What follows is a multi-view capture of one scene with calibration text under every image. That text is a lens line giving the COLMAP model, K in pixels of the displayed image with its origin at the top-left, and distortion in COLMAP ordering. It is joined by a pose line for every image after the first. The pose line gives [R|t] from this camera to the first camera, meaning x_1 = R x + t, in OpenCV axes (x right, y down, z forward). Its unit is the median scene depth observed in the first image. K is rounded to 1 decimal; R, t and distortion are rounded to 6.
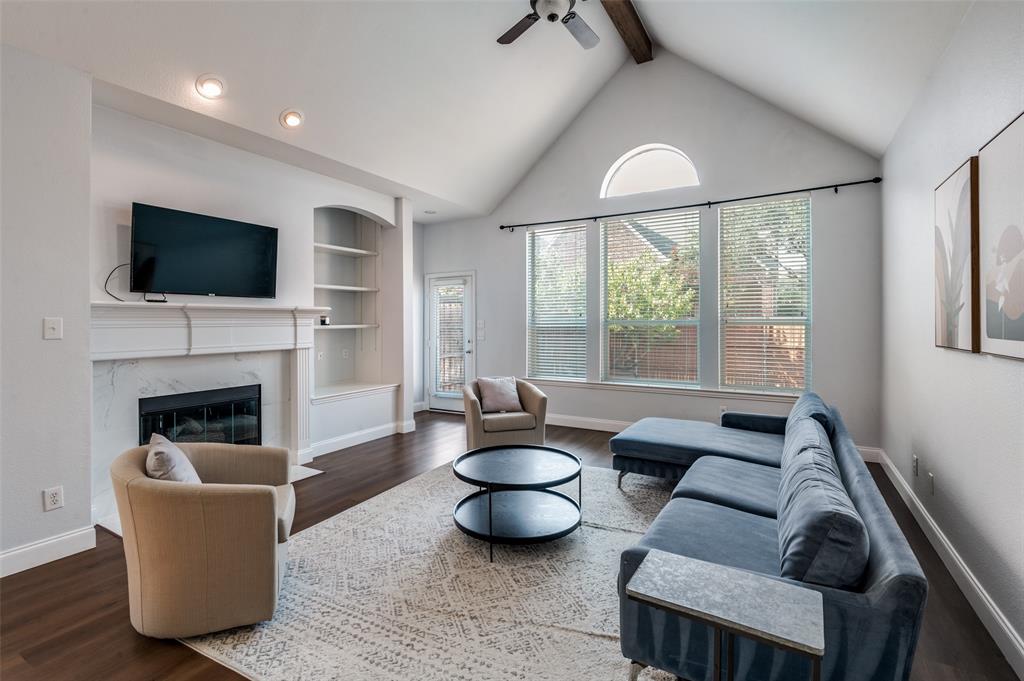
lens RADIAL K [[467.0, 0, 512.6], [0, 467.0, 318.1], [0, 0, 1]] dist [-0.000734, -0.014585]
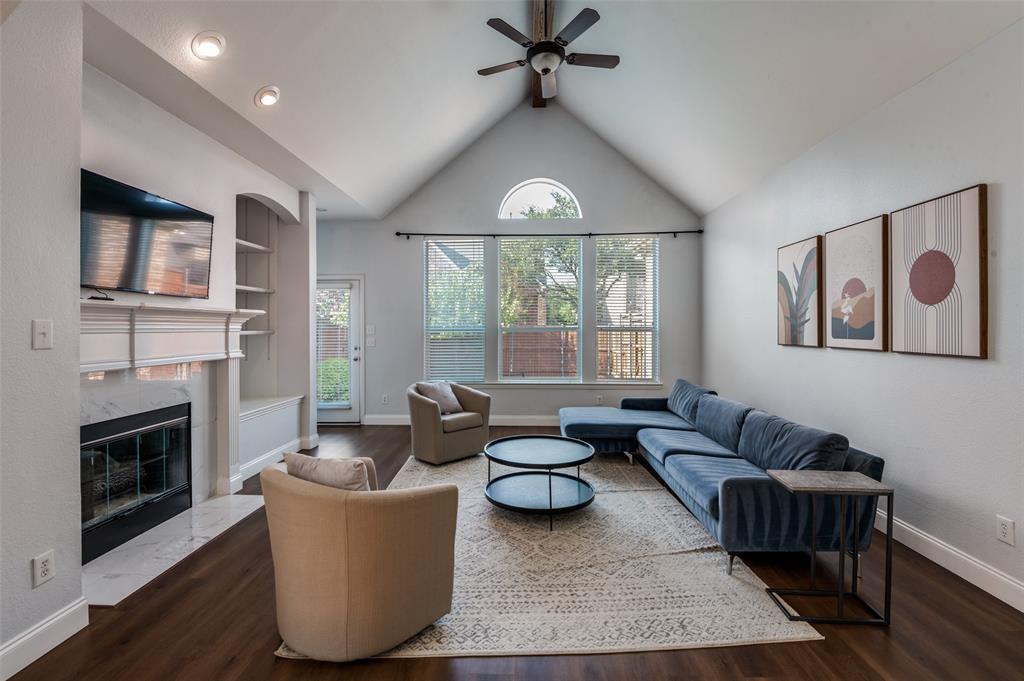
lens RADIAL K [[467.2, 0, 514.1], [0, 467.2, 320.3], [0, 0, 1]] dist [-0.000556, -0.013442]
pose [[0.876269, 0.012995, 0.481648, -0.419226], [-0.008308, 0.999895, -0.011863, 0.001770], [-0.481751, 0.006393, 0.876285, 0.001512]]
